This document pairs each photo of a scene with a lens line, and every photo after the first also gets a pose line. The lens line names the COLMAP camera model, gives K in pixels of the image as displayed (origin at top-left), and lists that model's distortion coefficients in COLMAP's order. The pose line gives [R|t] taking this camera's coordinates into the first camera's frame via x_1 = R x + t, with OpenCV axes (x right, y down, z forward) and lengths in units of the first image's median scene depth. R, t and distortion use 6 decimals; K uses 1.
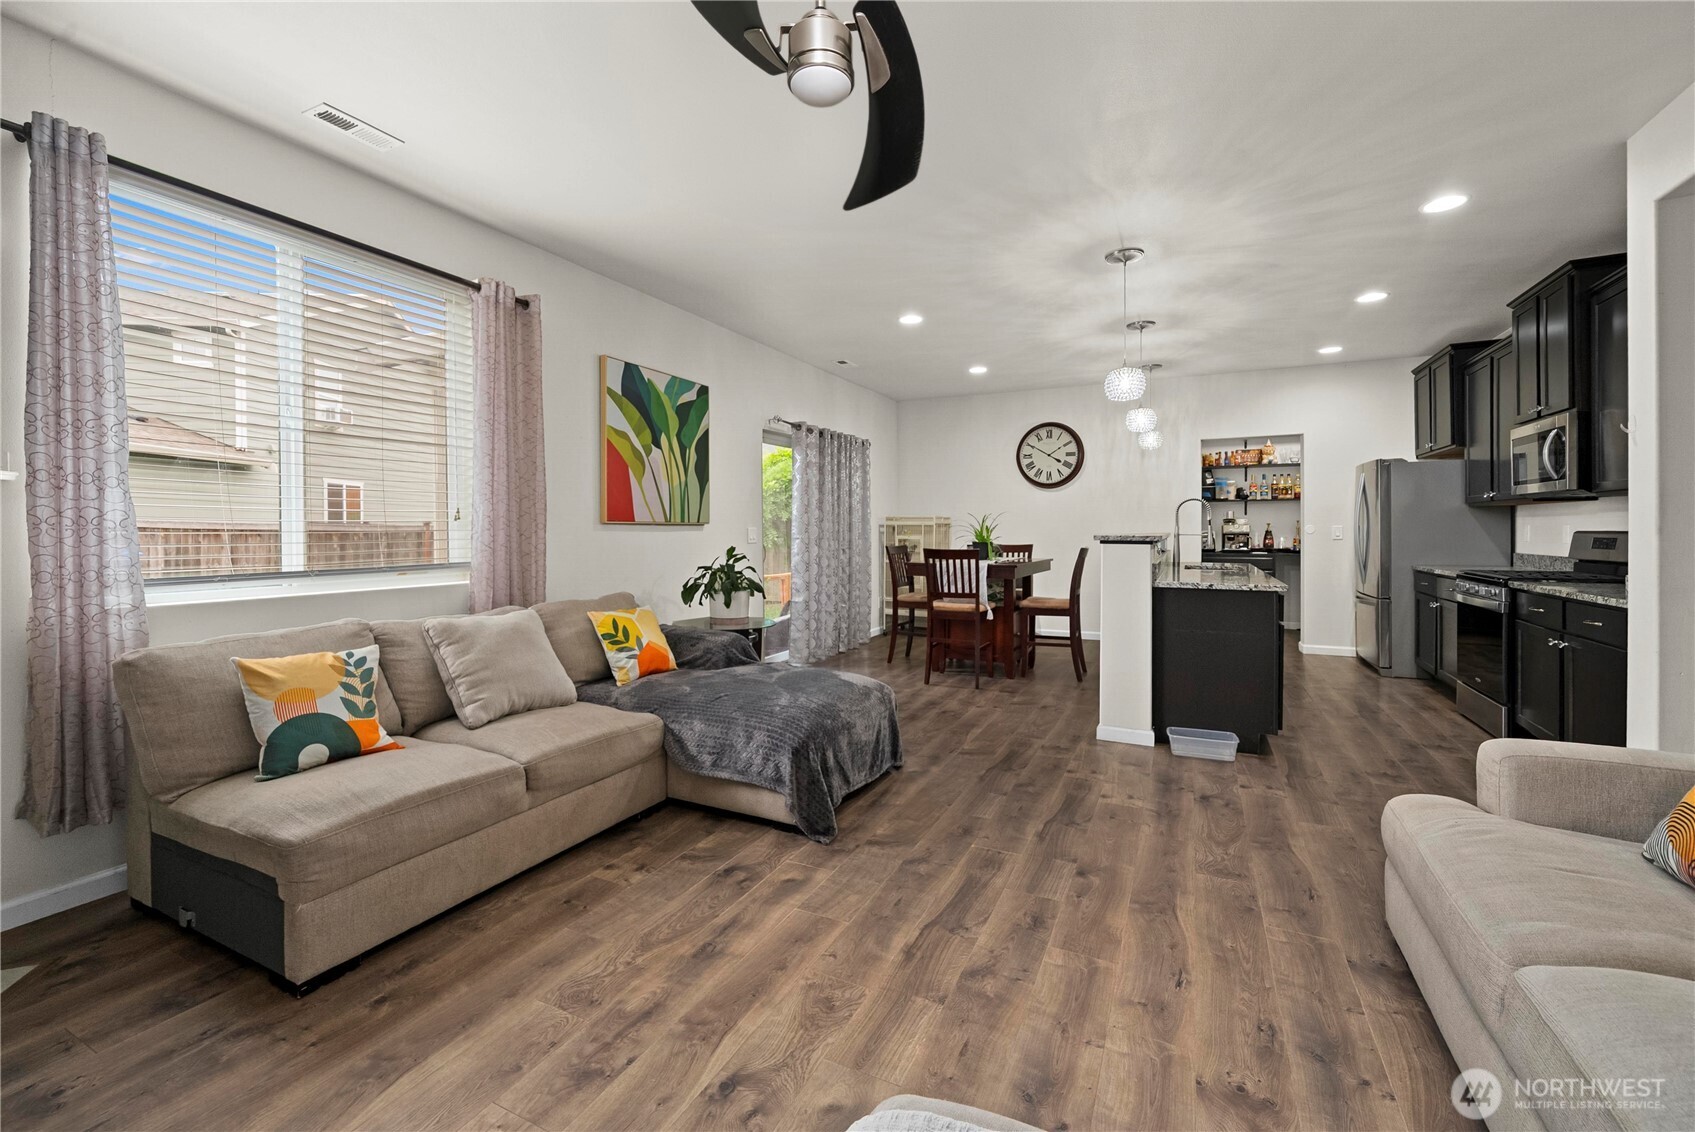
lens RADIAL K [[704.9, 0, 846.5], [0, 704.9, 532.7], [0, 0, 1]] dist [-0.001727, -0.000259]
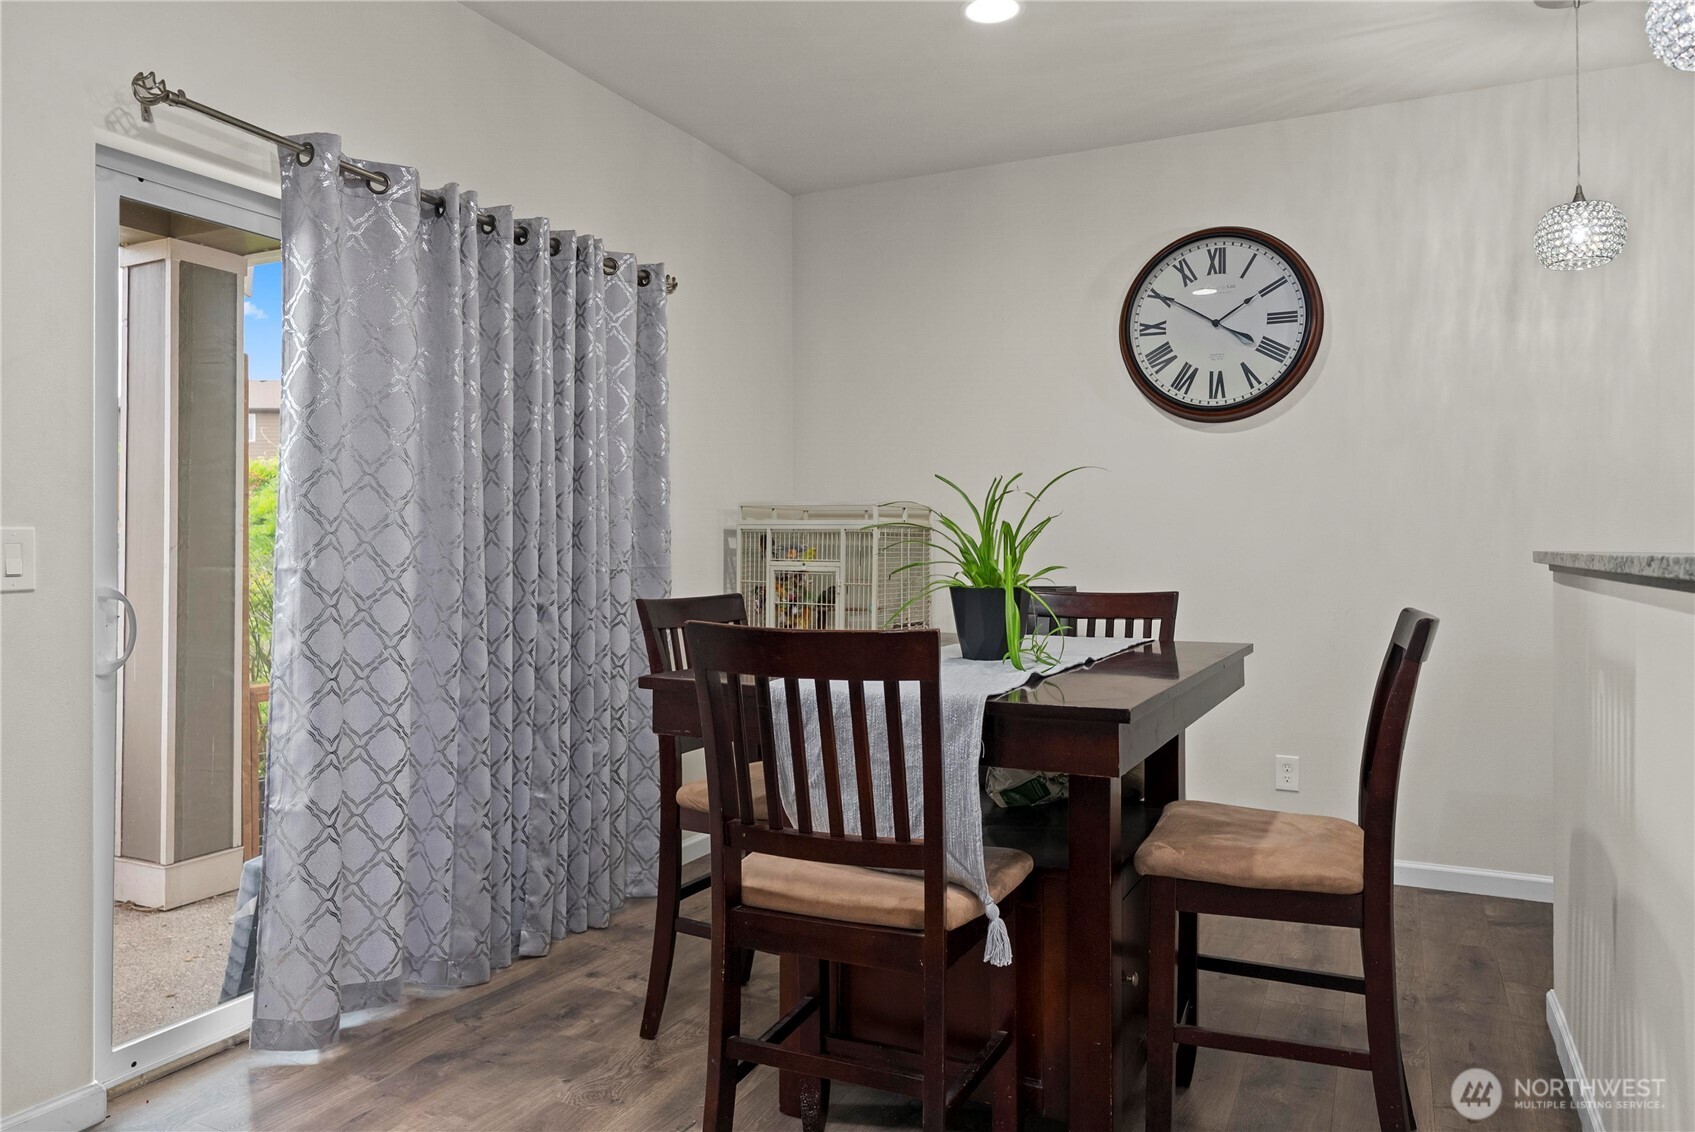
lens RADIAL K [[1121.8, 0, 844.9], [0, 1121.8, 526.5], [0, 0, 1]] dist [0.002496, 0.001895]
pose [[0.999988, 0.000553, -0.004840, 0.249936], [-0.000676, 0.999676, -0.025430, 0.003135], [0.004824, 0.025433, 0.999665, 1.036741]]
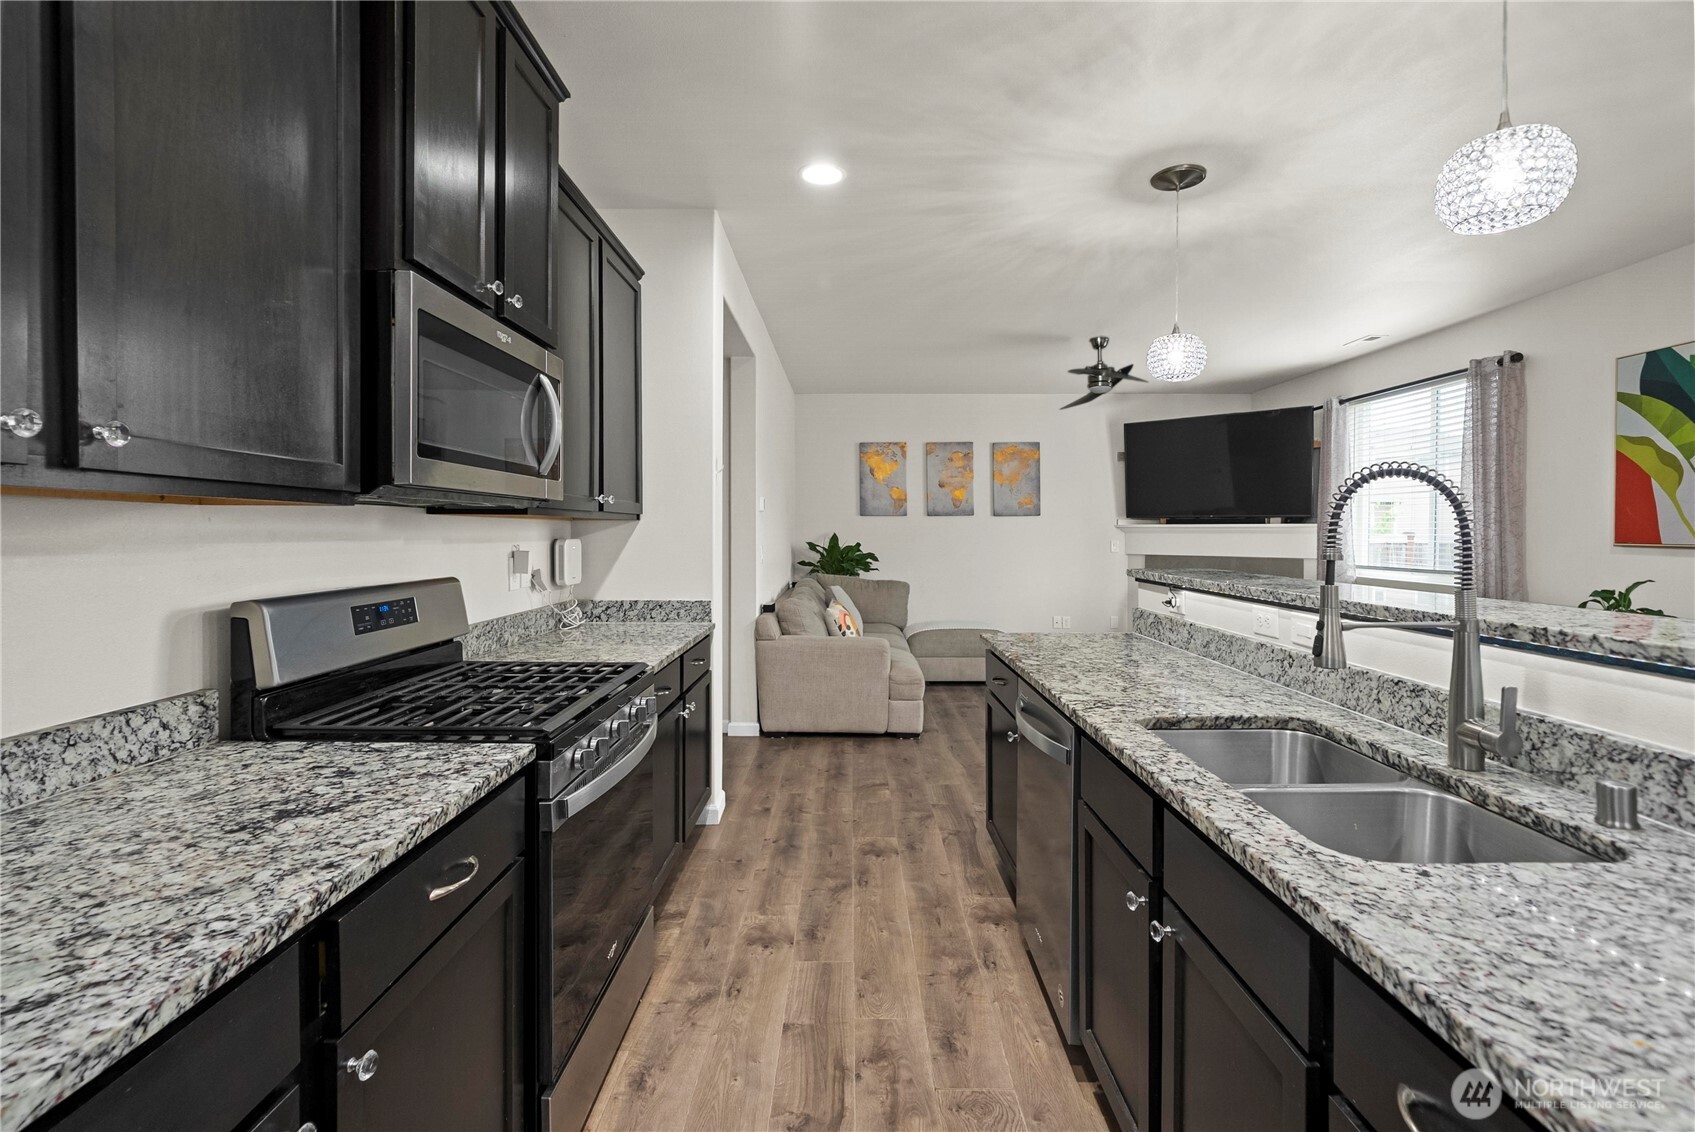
lens RADIAL K [[734.6, 0, 846.5], [0, 734.6, 540.4], [0, 0, 1]] dist [-0.001009, -0.000275]
pose [[-0.901934, 0.006986, -0.431818, 1.174489], [-0.000721, 0.999843, 0.017681, -0.044263], [0.431874, 0.016258, -0.901787, 1.763145]]
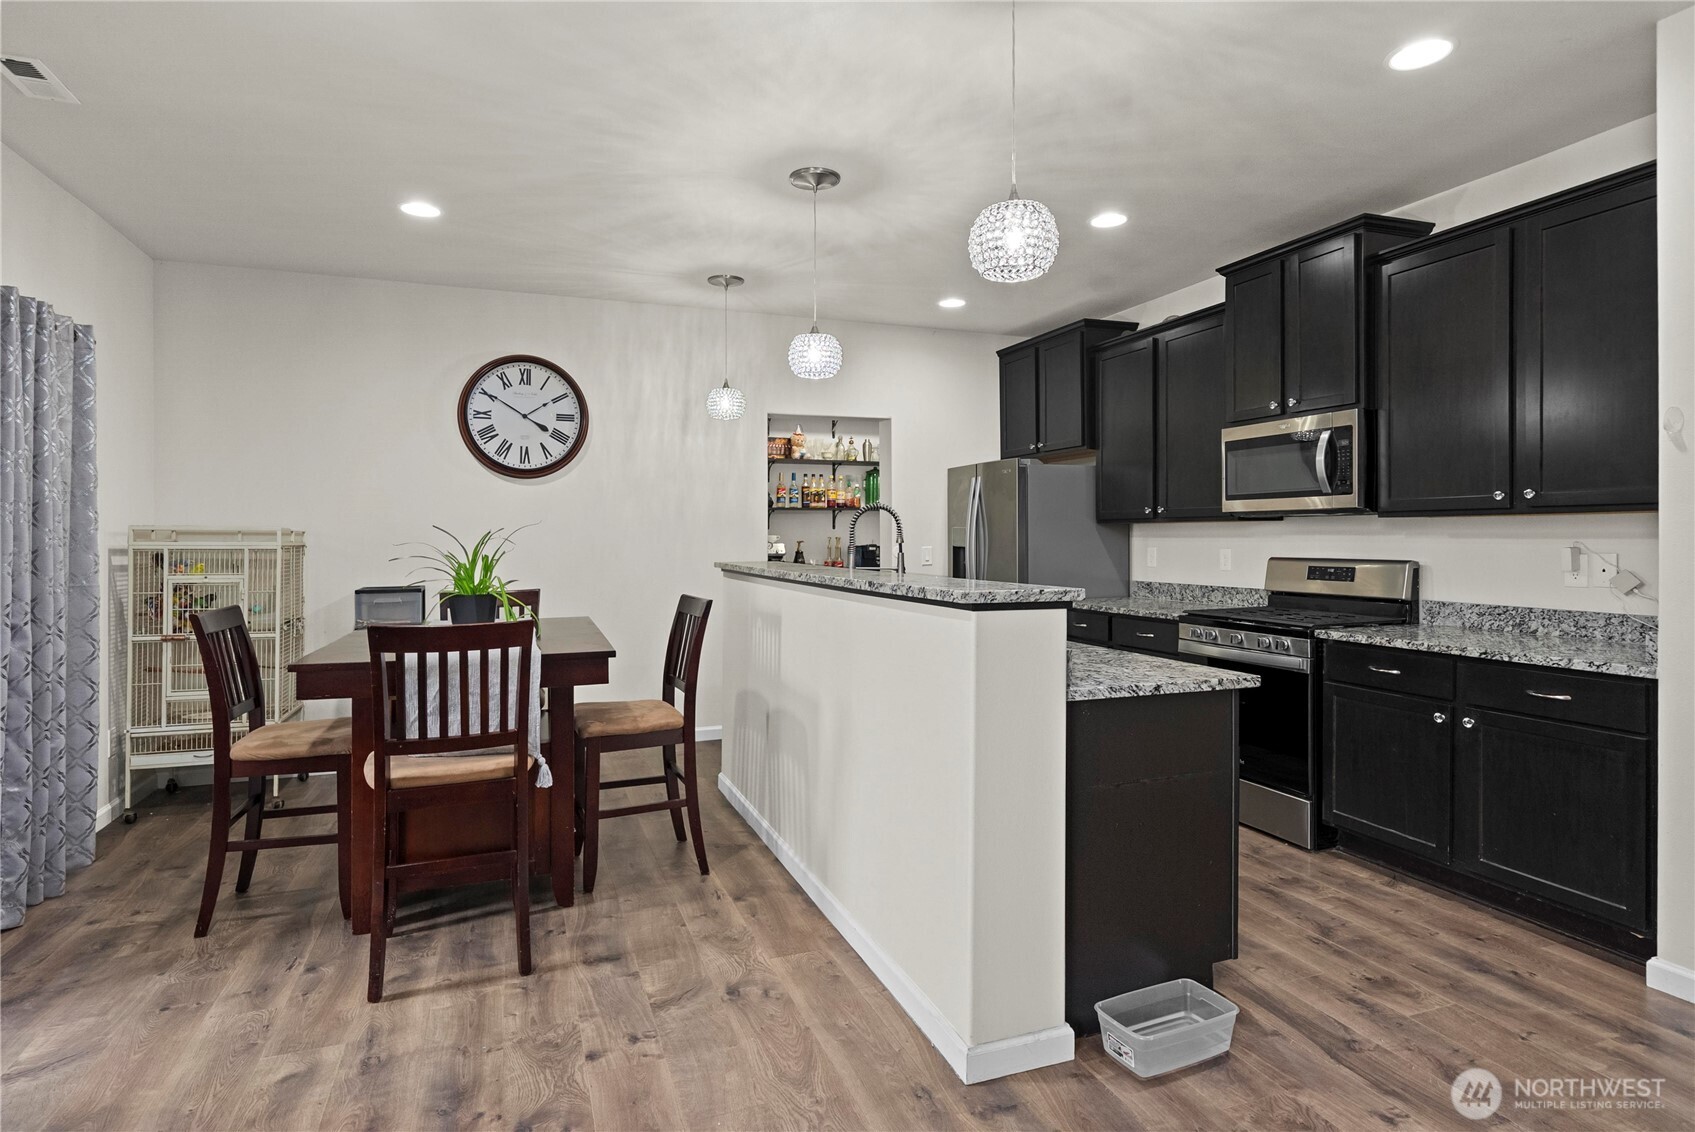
lens RADIAL K [[887.0, 0, 850.8], [0, 887.0, 541.4], [0, 0, 1]] dist [0.001957, 0.000253]
pose [[0.682612, -0.004385, 0.730768, -0.081786], [0.006070, 0.999982, 0.000330, -0.030307], [-0.730756, 0.004210, 0.682626, 0.804507]]
